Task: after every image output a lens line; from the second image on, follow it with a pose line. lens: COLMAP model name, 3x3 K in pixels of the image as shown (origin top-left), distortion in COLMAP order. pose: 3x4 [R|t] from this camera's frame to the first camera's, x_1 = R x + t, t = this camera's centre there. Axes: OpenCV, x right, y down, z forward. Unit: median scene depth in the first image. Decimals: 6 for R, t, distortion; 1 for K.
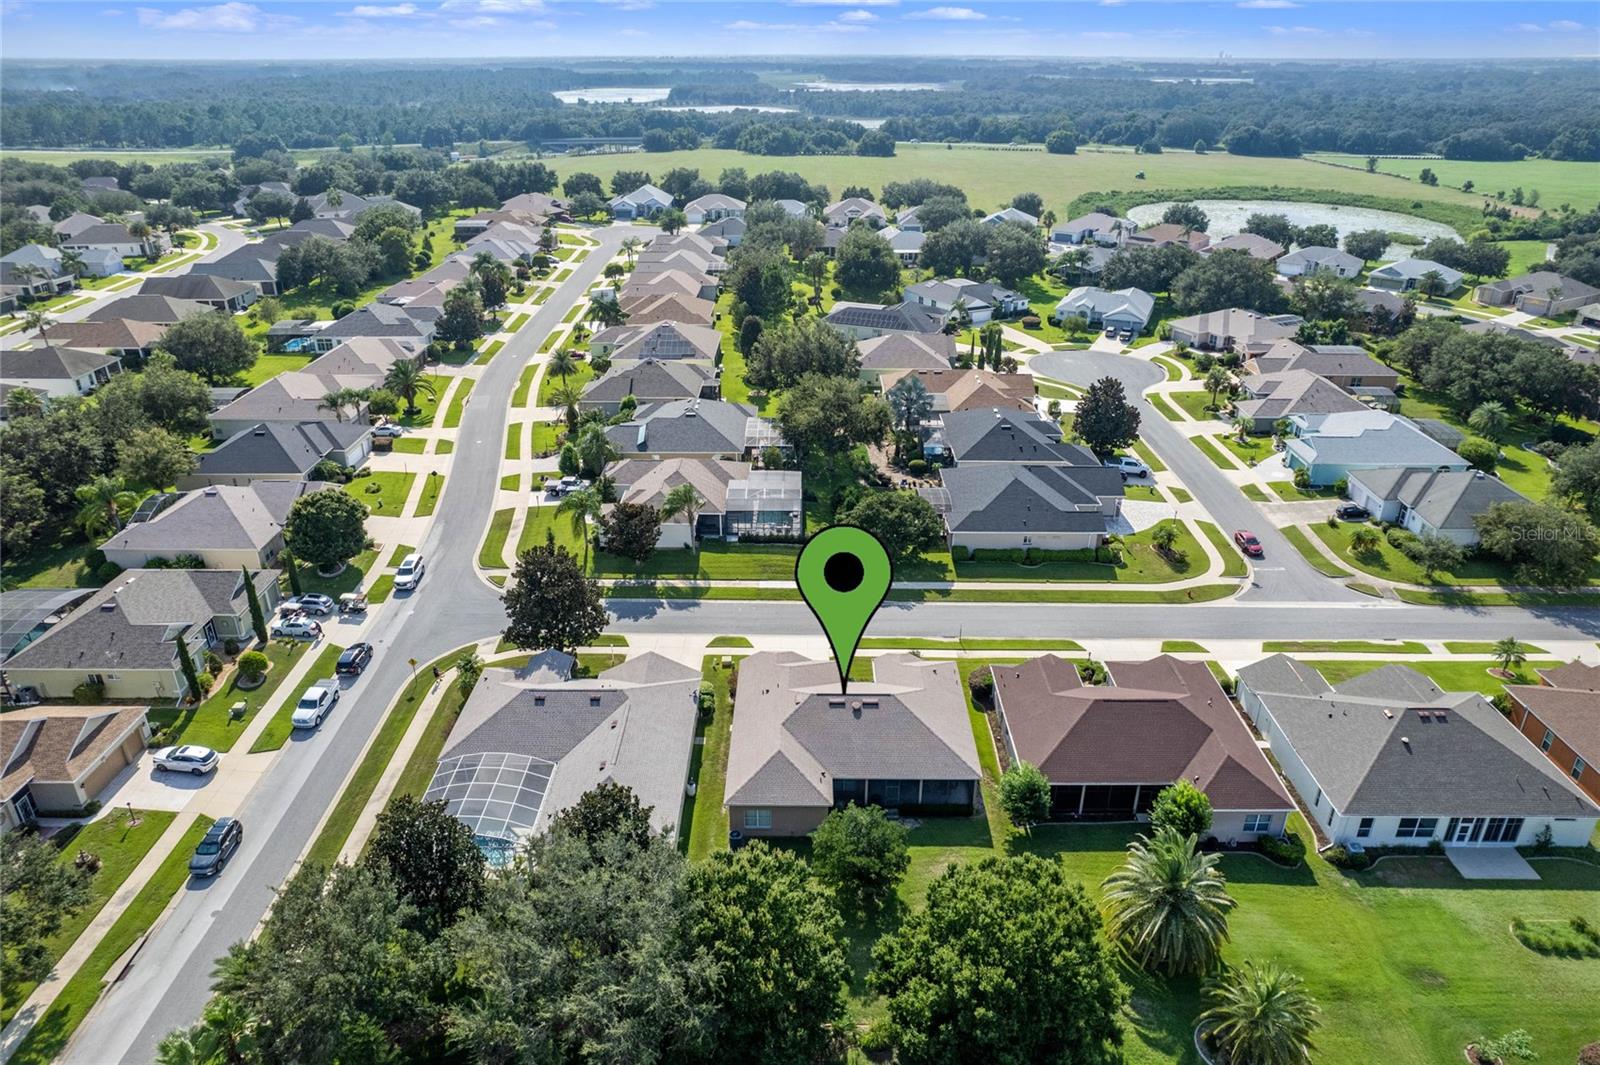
lens RADIAL K [[1023.0, 0, 786.8], [0, 1023.0, 537.9], [0, 0, 1]] dist [-0.044388, 0.024273]
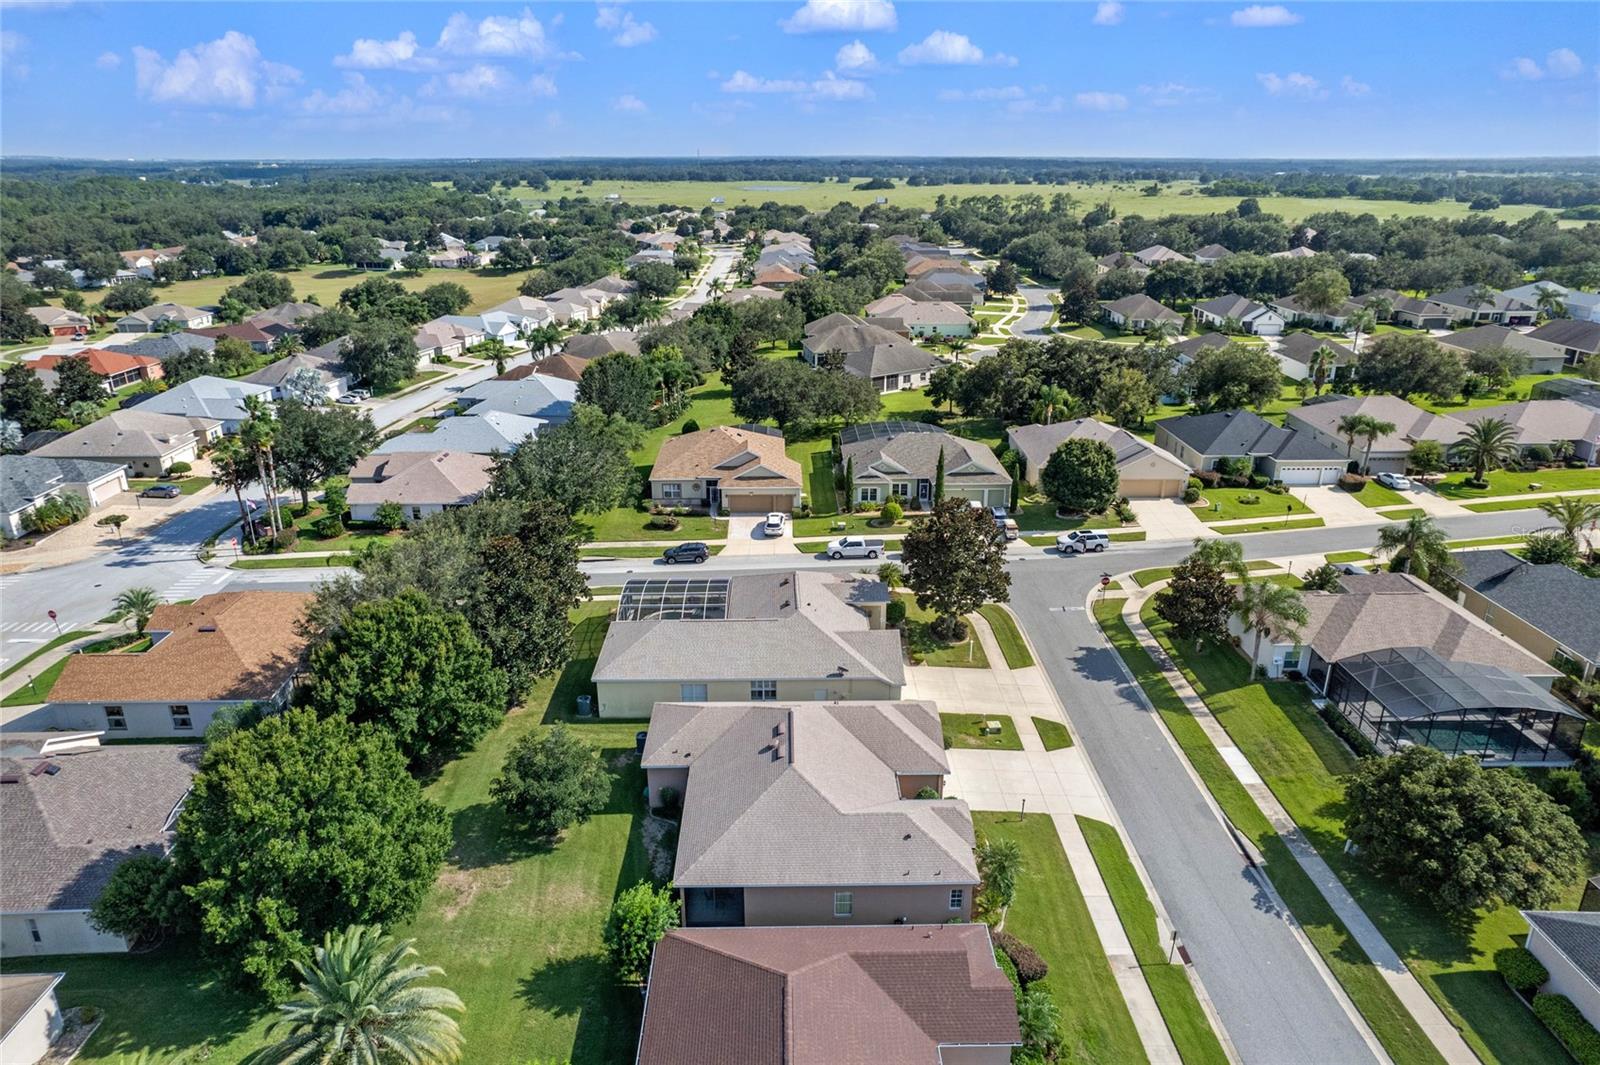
lens RADIAL K [[1023.0, 0, 803.6], [0, 1023.0, 536.3], [0, 0, 1]] dist [-0.044388, 0.024273]
pose [[0.040716, 0.356873, -0.933265, 0.583871], [-0.431529, 0.848717, 0.305716, -0.170394], [0.901180, 0.390284, 0.188557, 0.649658]]
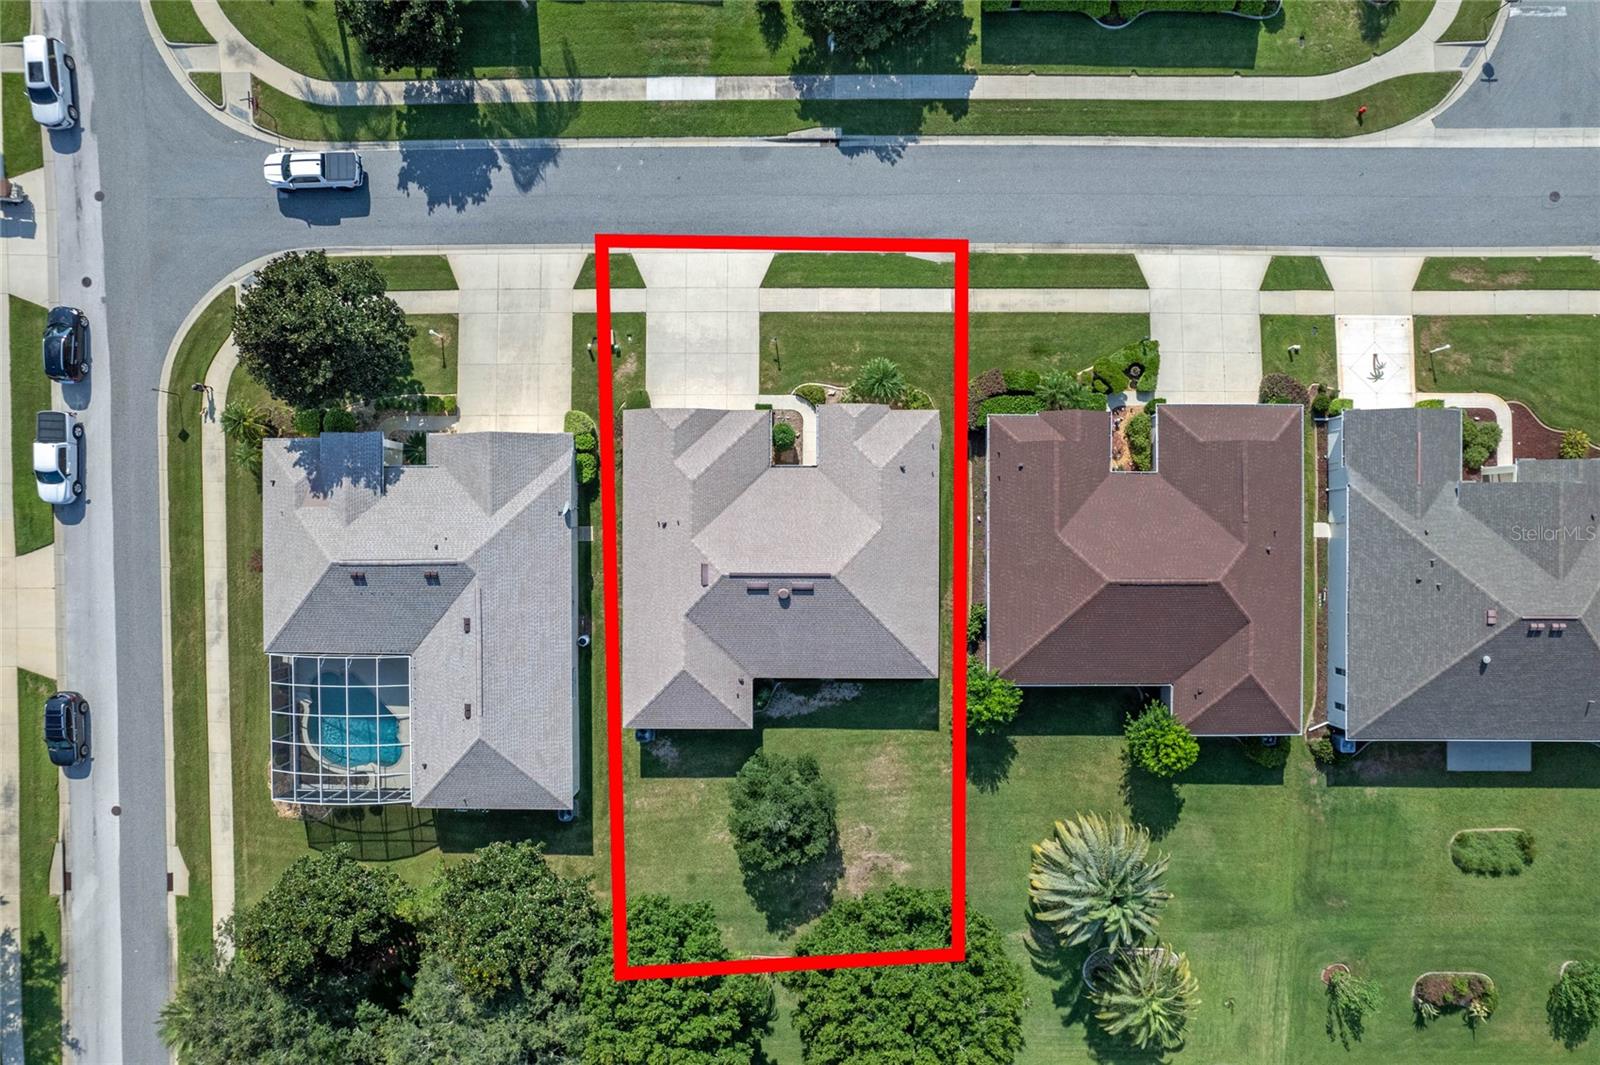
lens RADIAL K [[1023.0, 0, 798.3], [0, 1023.0, 530.1], [0, 0, 1]] dist [-0.044388, 0.024273]
pose [[0.999789, -0.019048, -0.007696, 0.068062], [0.015161, 0.431320, 0.902072, -0.419970], [-0.013863, -0.901998, 0.431518, 0.575036]]
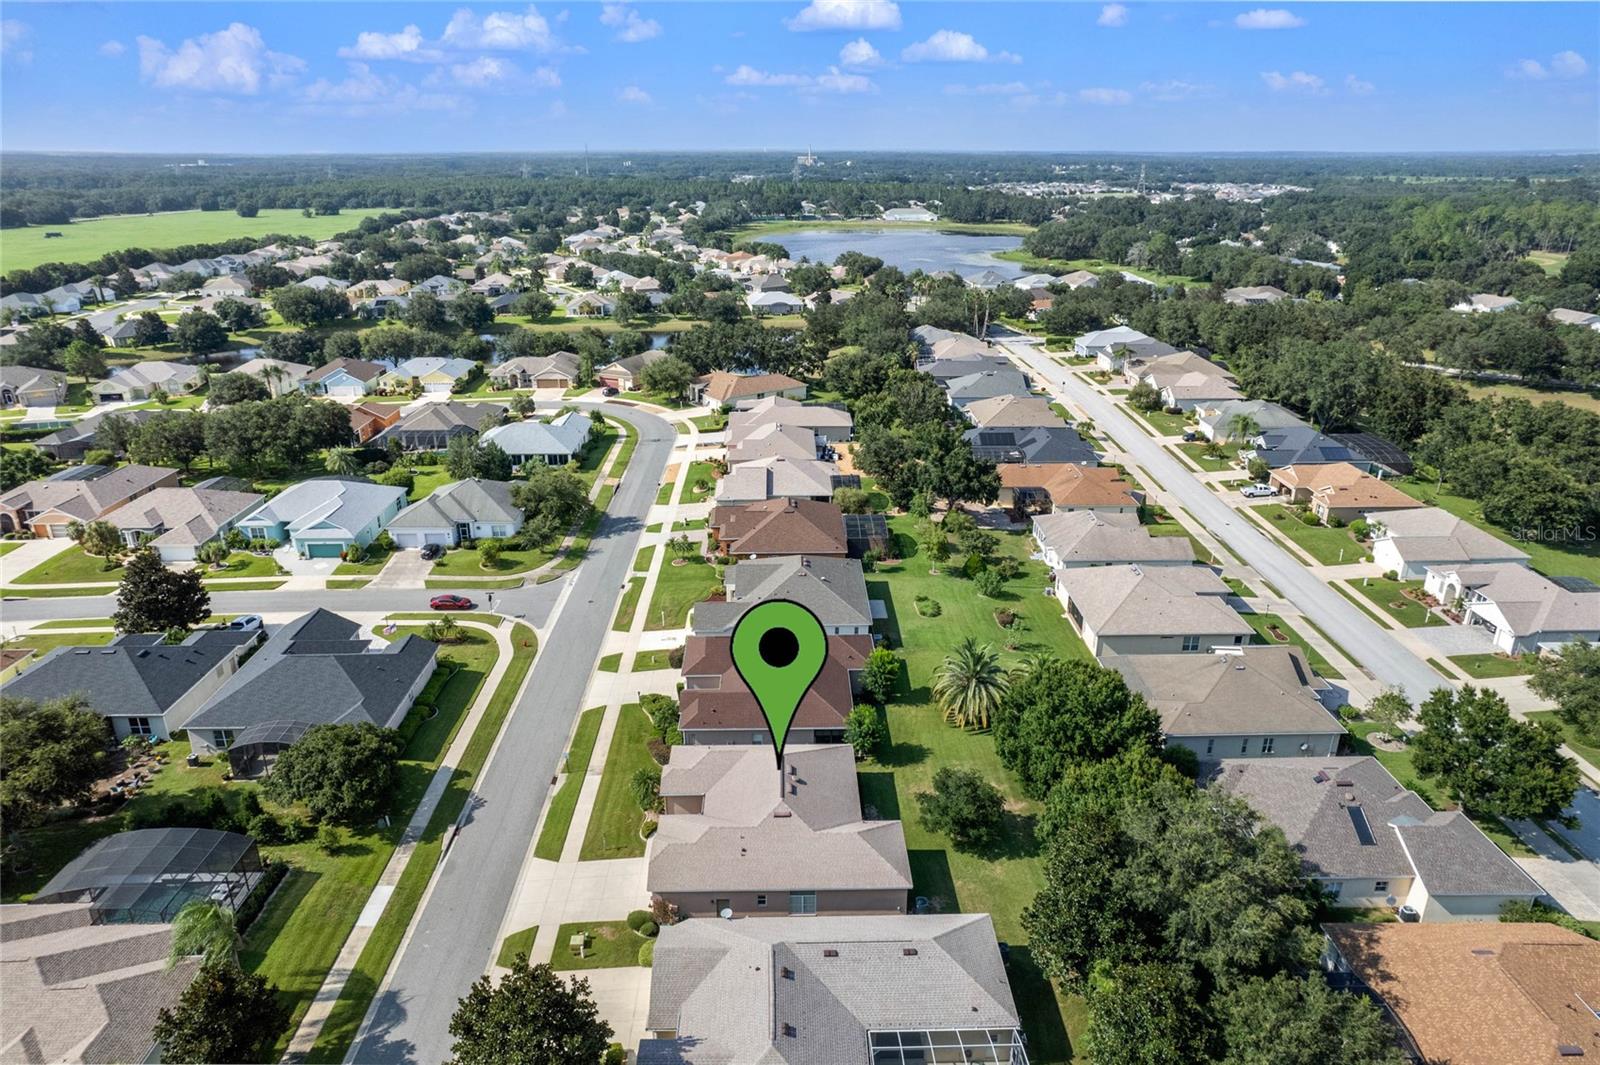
lens RADIAL K [[1023.0, 0, 798.6], [0, 1023.0, 530.5], [0, 0, 1]] dist [-0.044388, 0.024273]
pose [[-0.038281, -0.350047, 0.935950, -0.648095], [0.431328, 0.839098, 0.331466, -0.309580], [-0.901382, 0.416391, 0.118863, 0.613981]]
